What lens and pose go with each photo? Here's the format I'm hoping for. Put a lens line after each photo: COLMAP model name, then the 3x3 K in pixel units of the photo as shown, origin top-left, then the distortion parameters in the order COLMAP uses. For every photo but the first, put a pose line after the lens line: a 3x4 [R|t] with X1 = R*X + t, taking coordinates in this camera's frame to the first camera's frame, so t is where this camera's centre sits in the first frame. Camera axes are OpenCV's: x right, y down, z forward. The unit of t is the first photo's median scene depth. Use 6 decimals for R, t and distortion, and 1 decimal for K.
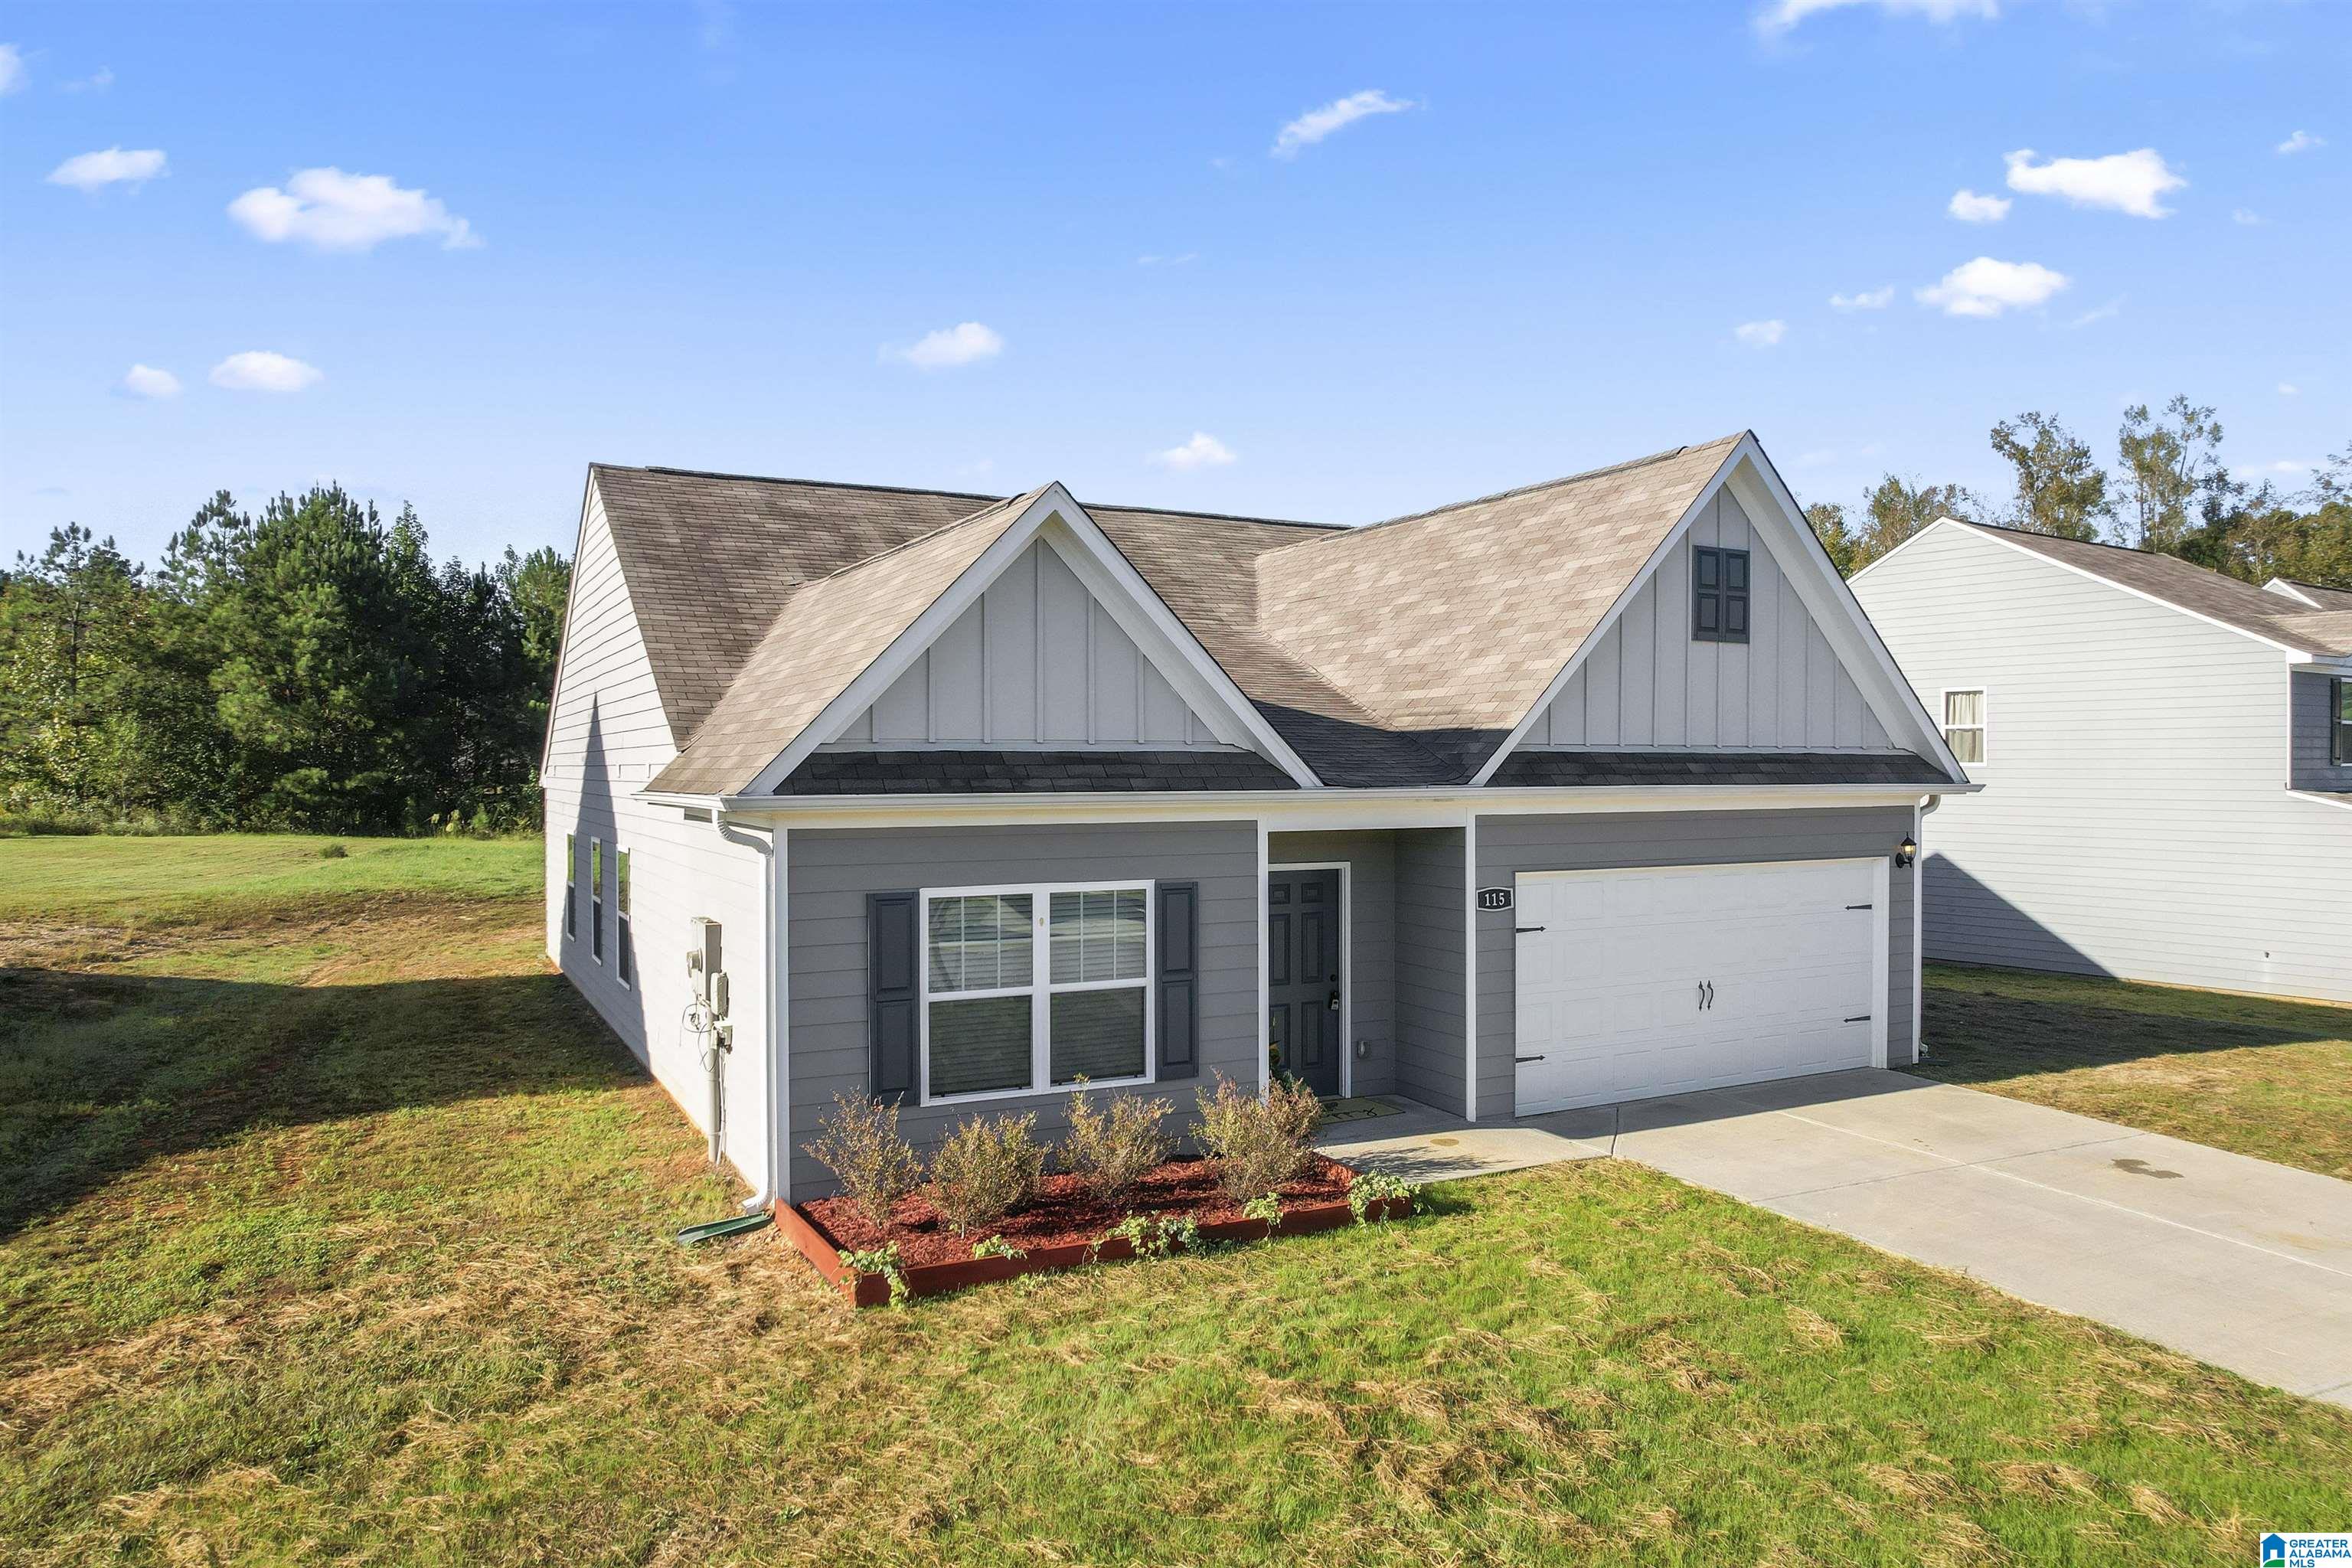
lens RADIAL K [[1521.1, 0, 1176.0], [0, 1521.1, 784.0], [0, 0, 1]] dist [-0.041732, 0.002295]
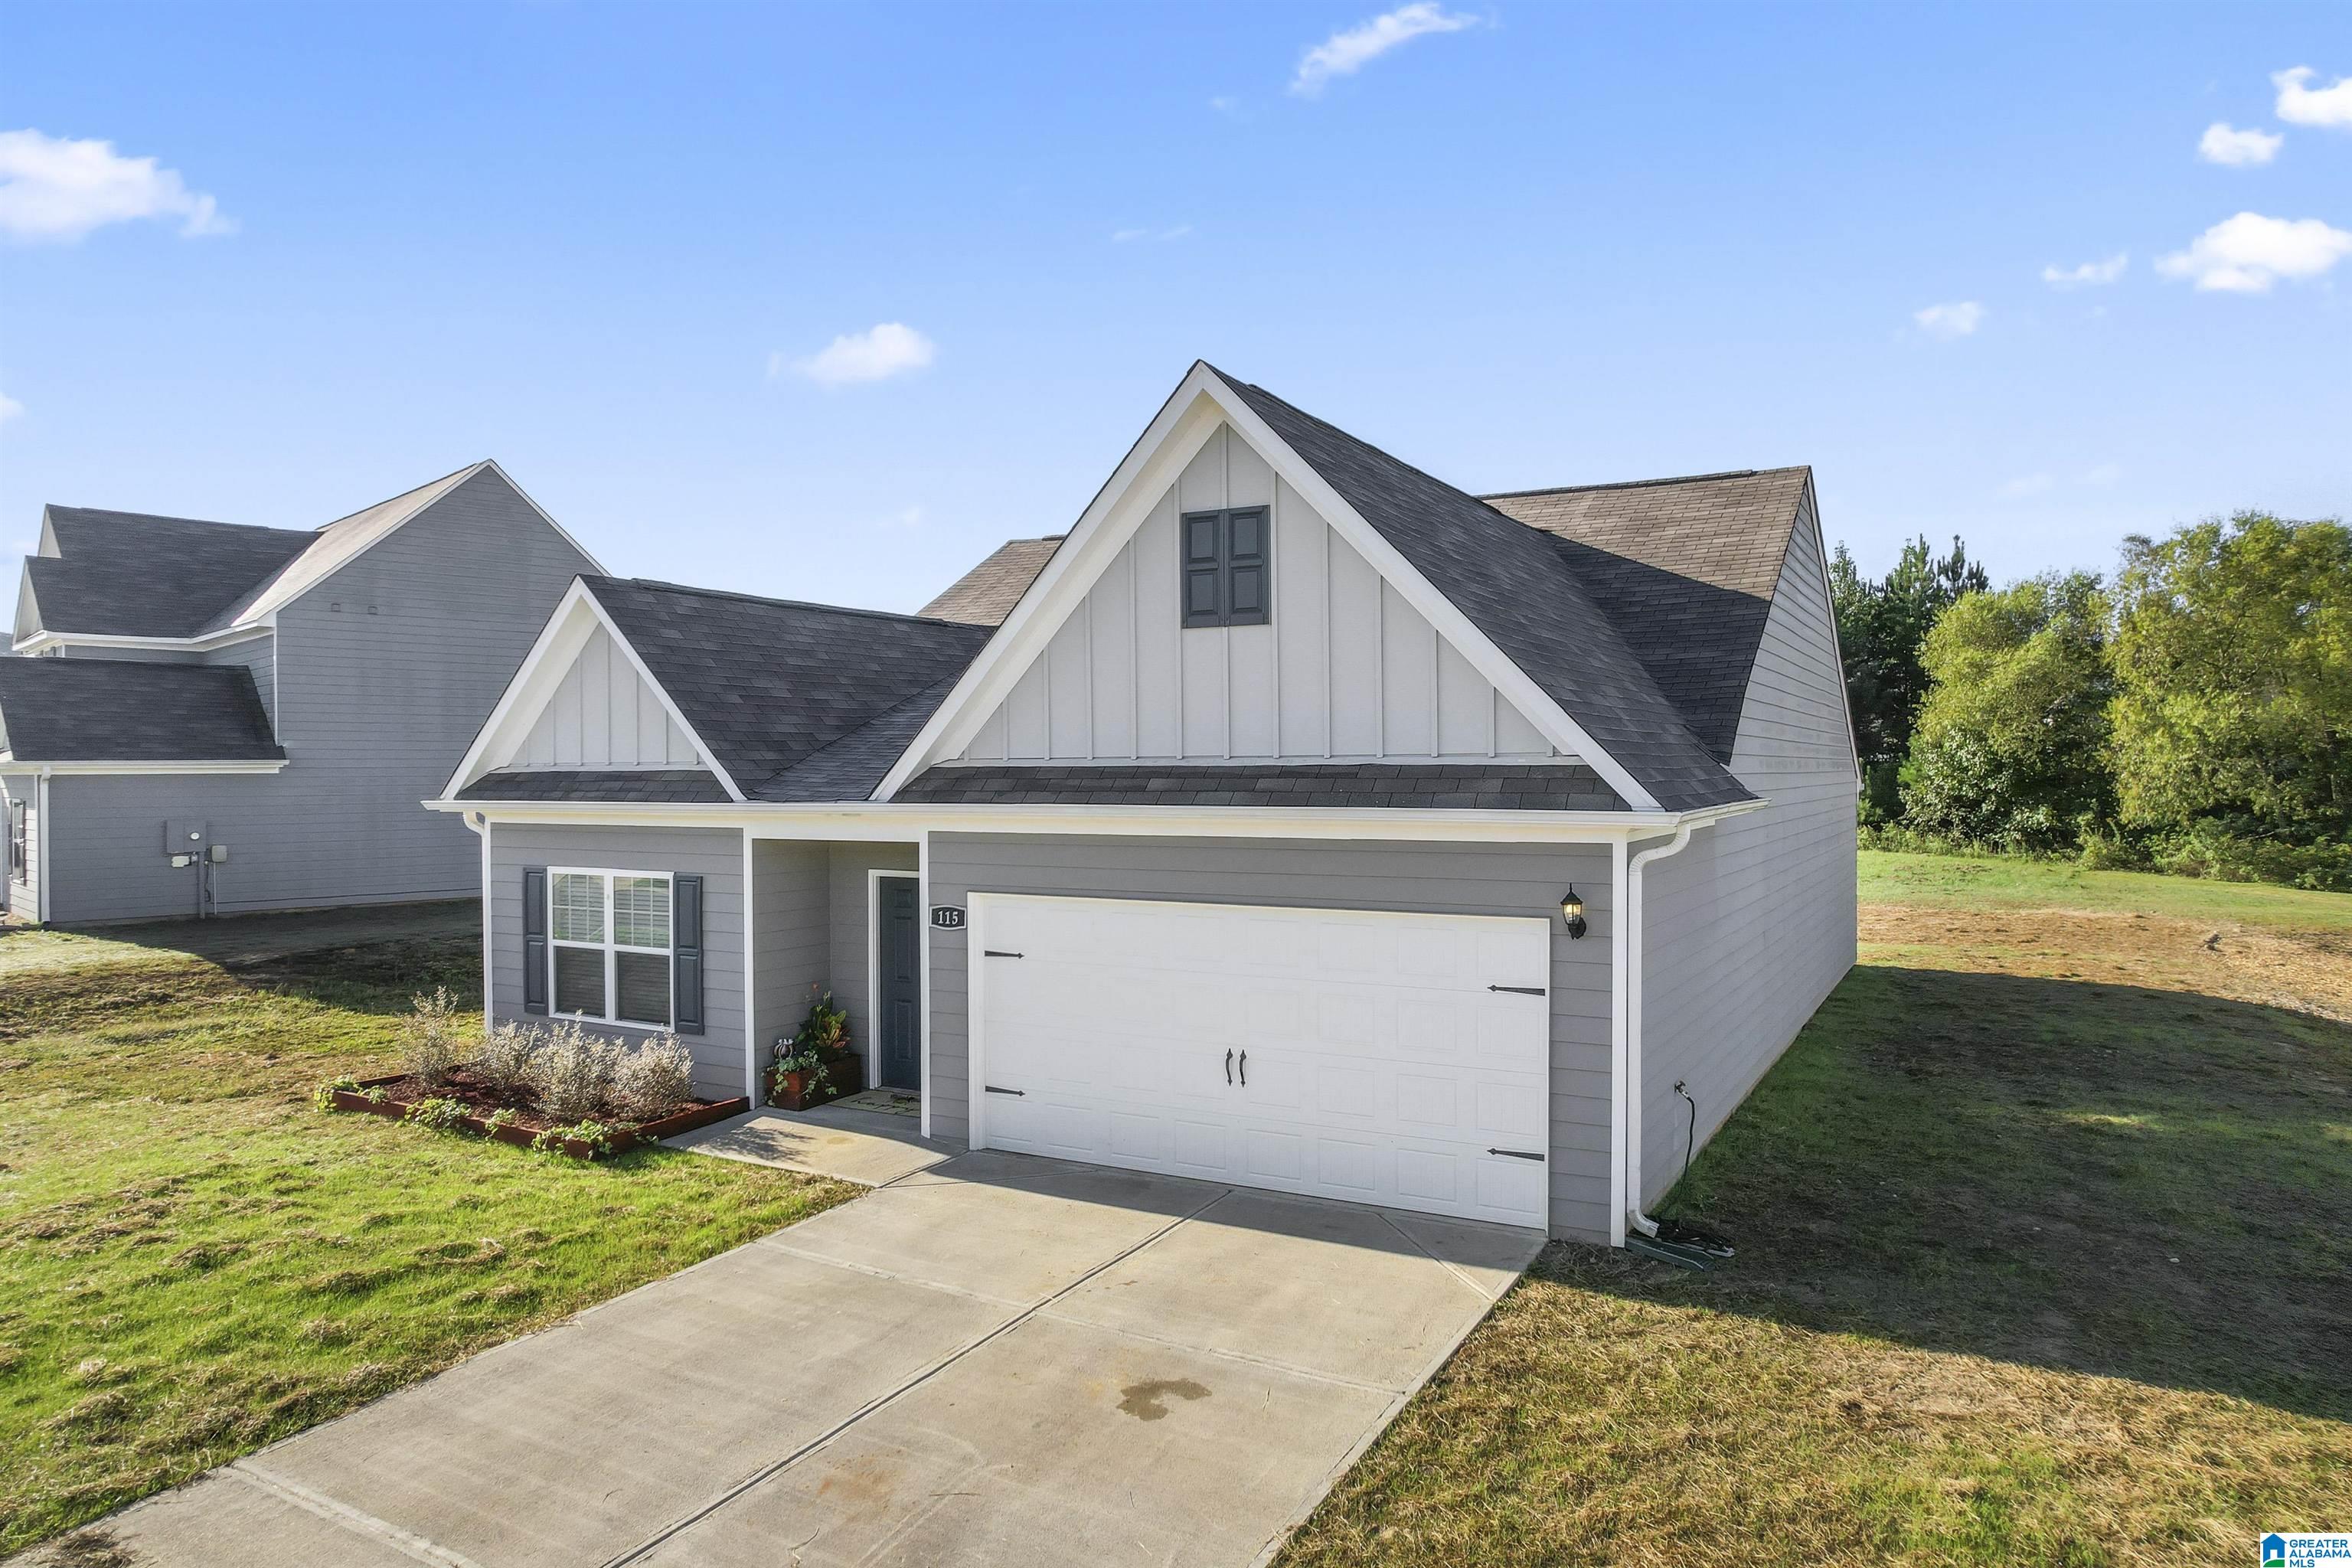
lens RADIAL K [[1521.1, 0, 1176.0], [0, 1521.1, 784.0], [0, 0, 1]] dist [-0.041732, 0.002295]
pose [[0.540498, 0.002432, -0.841342, 1.110315], [-0.008009, 0.999965, -0.002255, -0.009278], [0.841307, 0.007957, 0.540499, 0.589548]]
